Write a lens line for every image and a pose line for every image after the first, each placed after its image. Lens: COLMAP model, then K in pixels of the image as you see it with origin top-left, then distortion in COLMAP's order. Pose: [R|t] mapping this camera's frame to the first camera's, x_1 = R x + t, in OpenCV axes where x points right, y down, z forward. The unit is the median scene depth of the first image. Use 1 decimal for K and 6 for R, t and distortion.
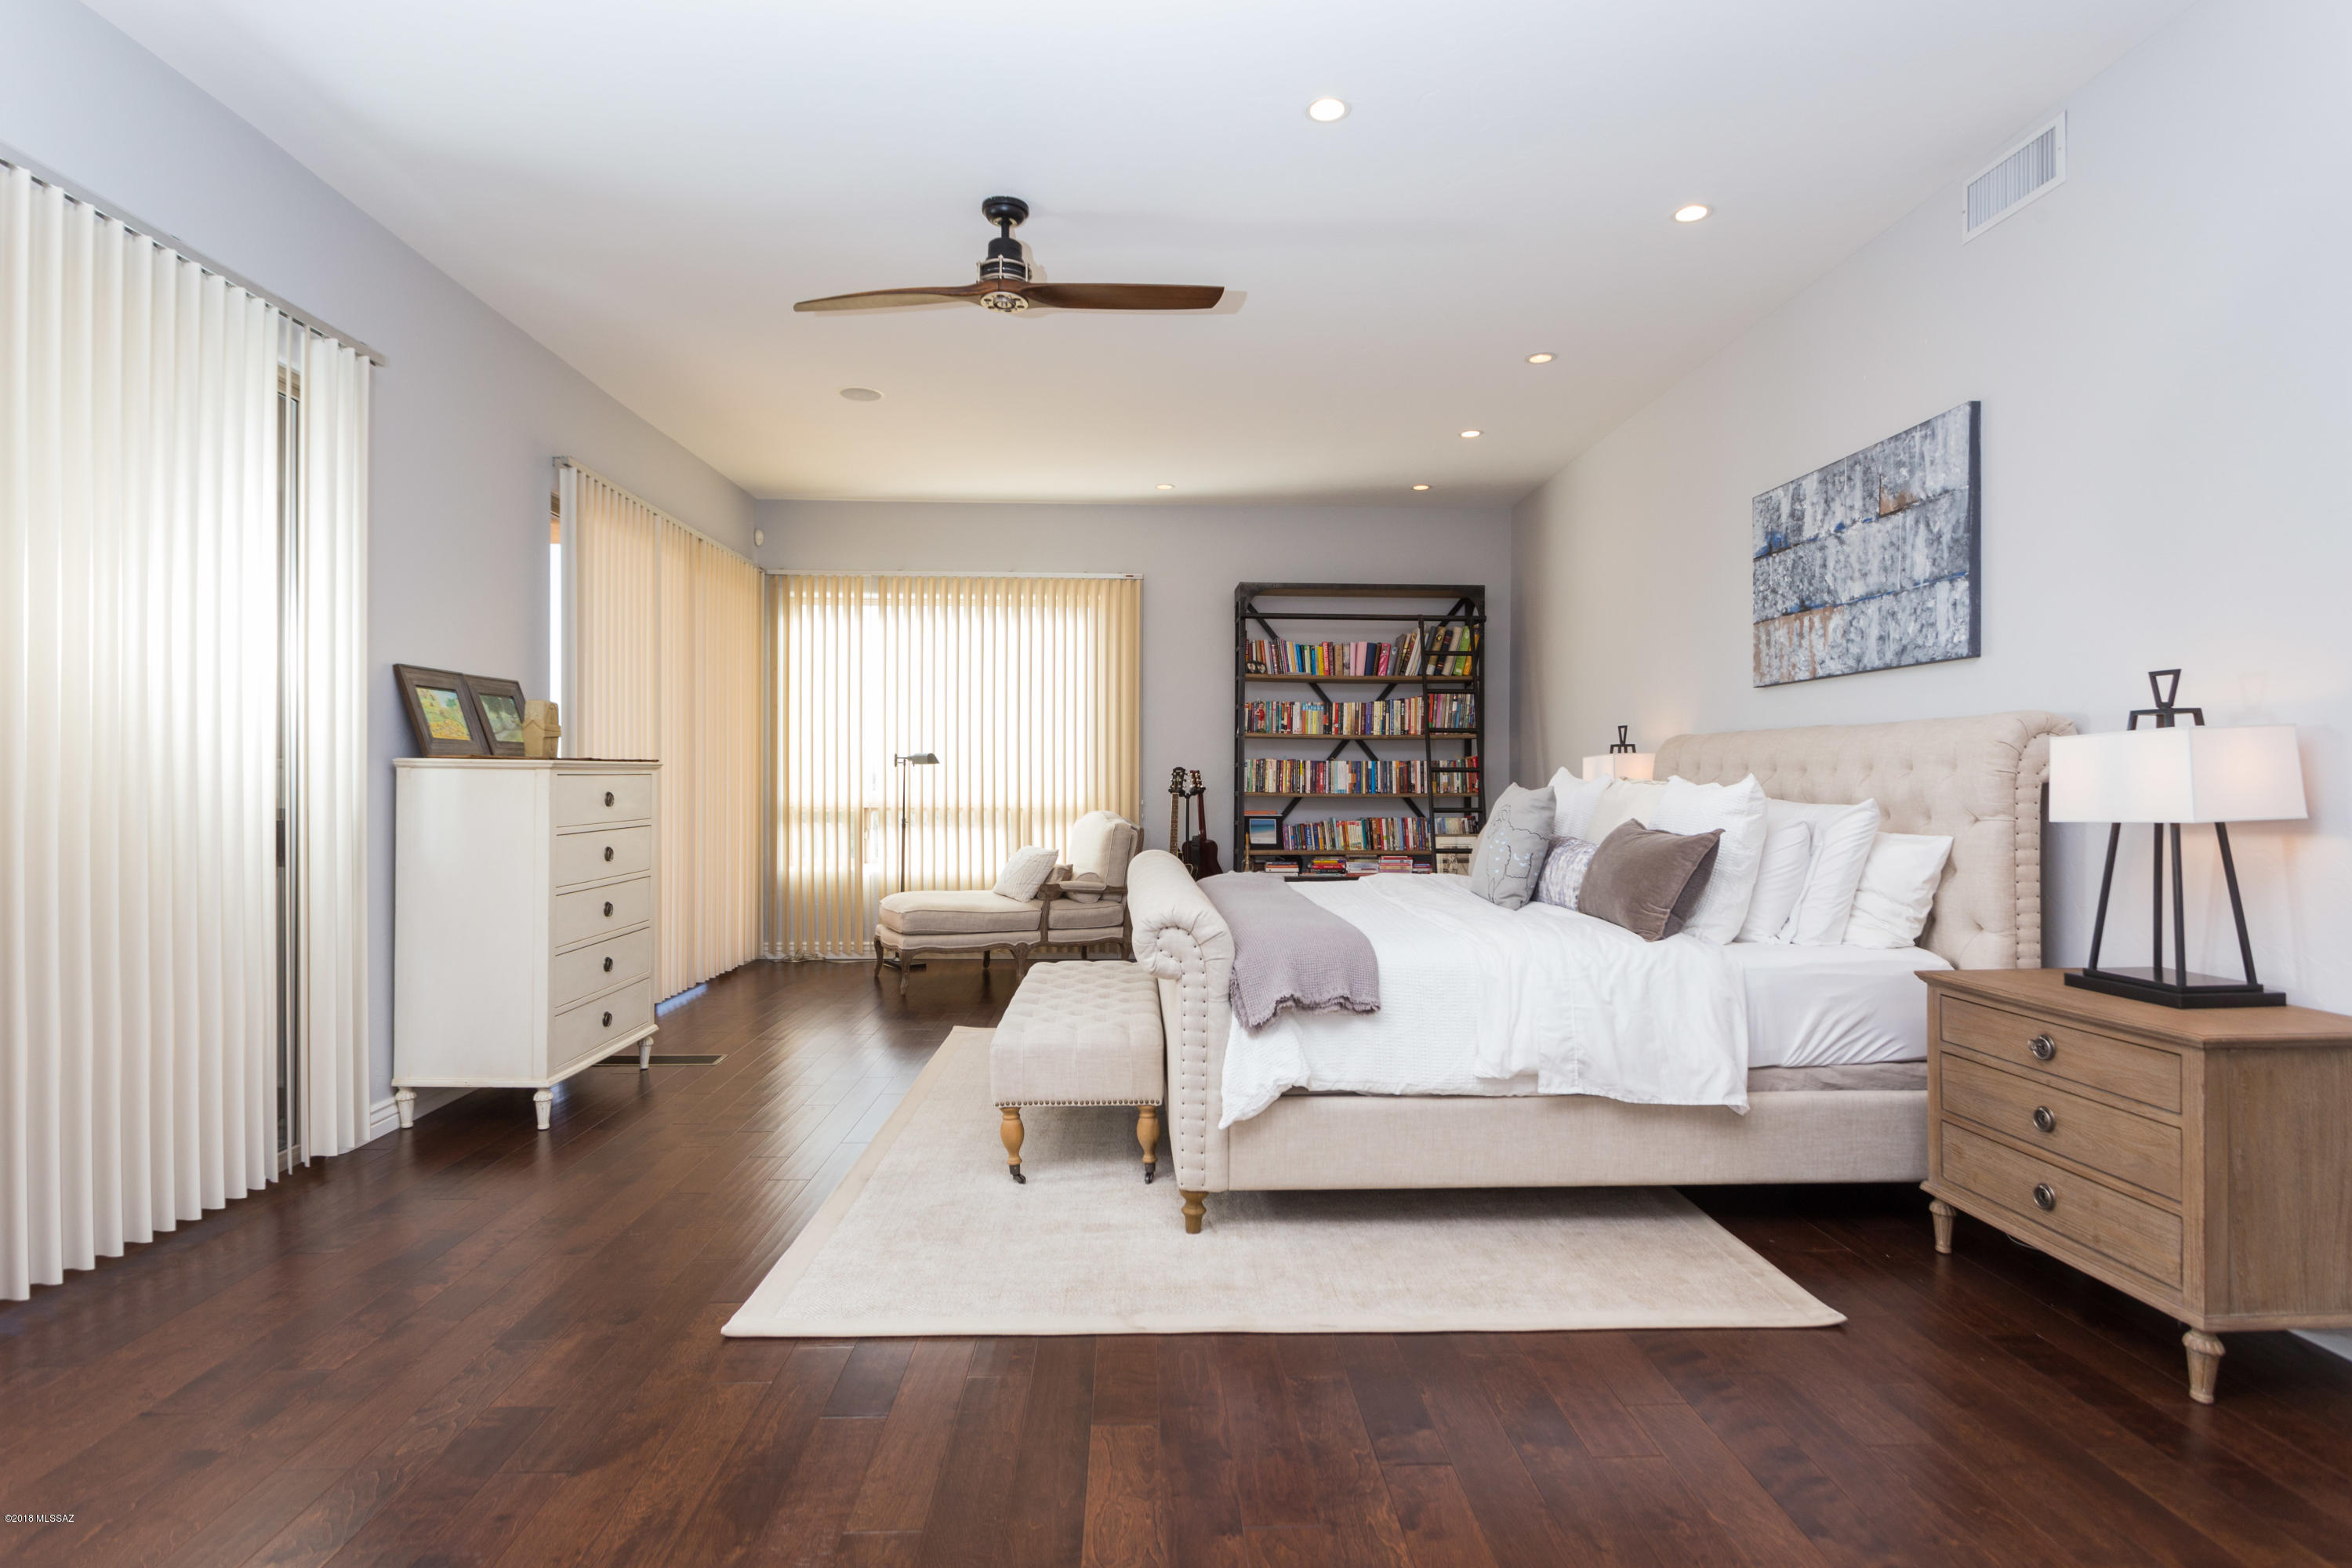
lens RADIAL K [[1200.9, 0, 1220.5], [0, 1200.9, 784.2], [0, 0, 1]] dist [0.002111, -0.001075]
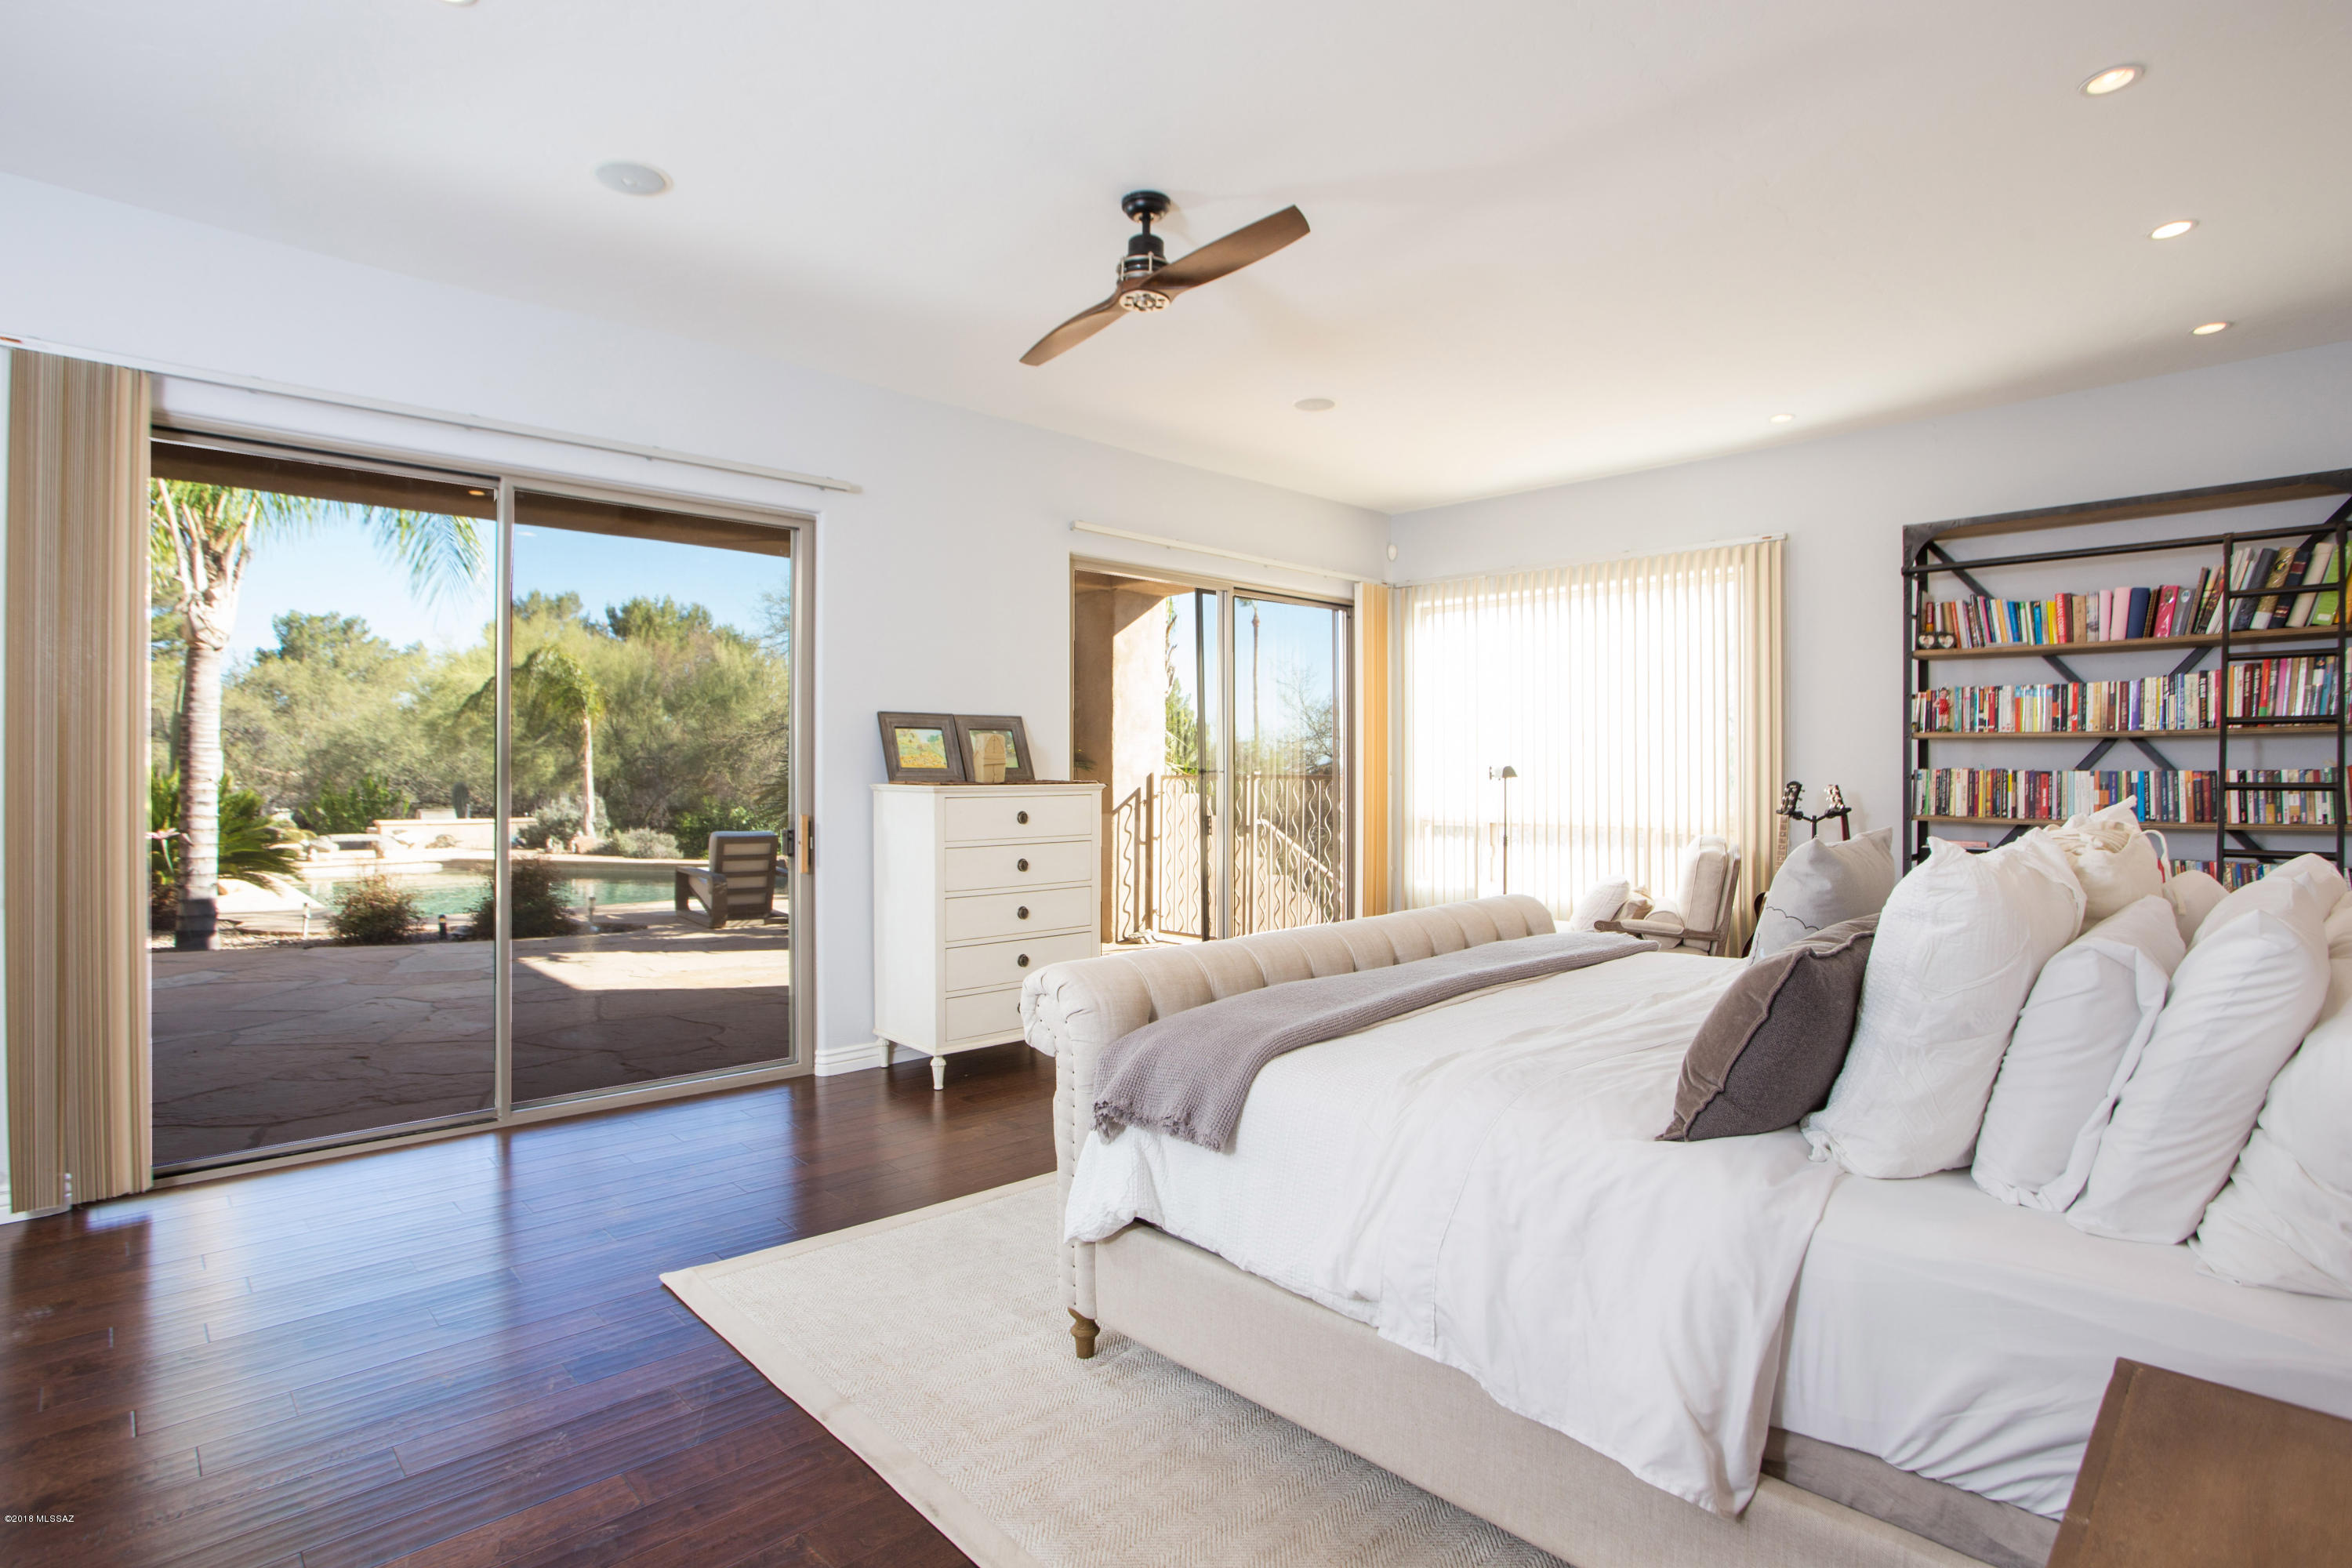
lens RADIAL K [[1200.9, 0, 1178.0], [0, 1200.9, 775.6], [0, 0, 1]] dist [0.002111, -0.001075]
pose [[0.670655, 0.000106, -0.741769, 0.257581], [-0.002073, 0.999996, -0.001731, -0.015080], [0.741766, 0.002698, 0.670653, 0.190739]]
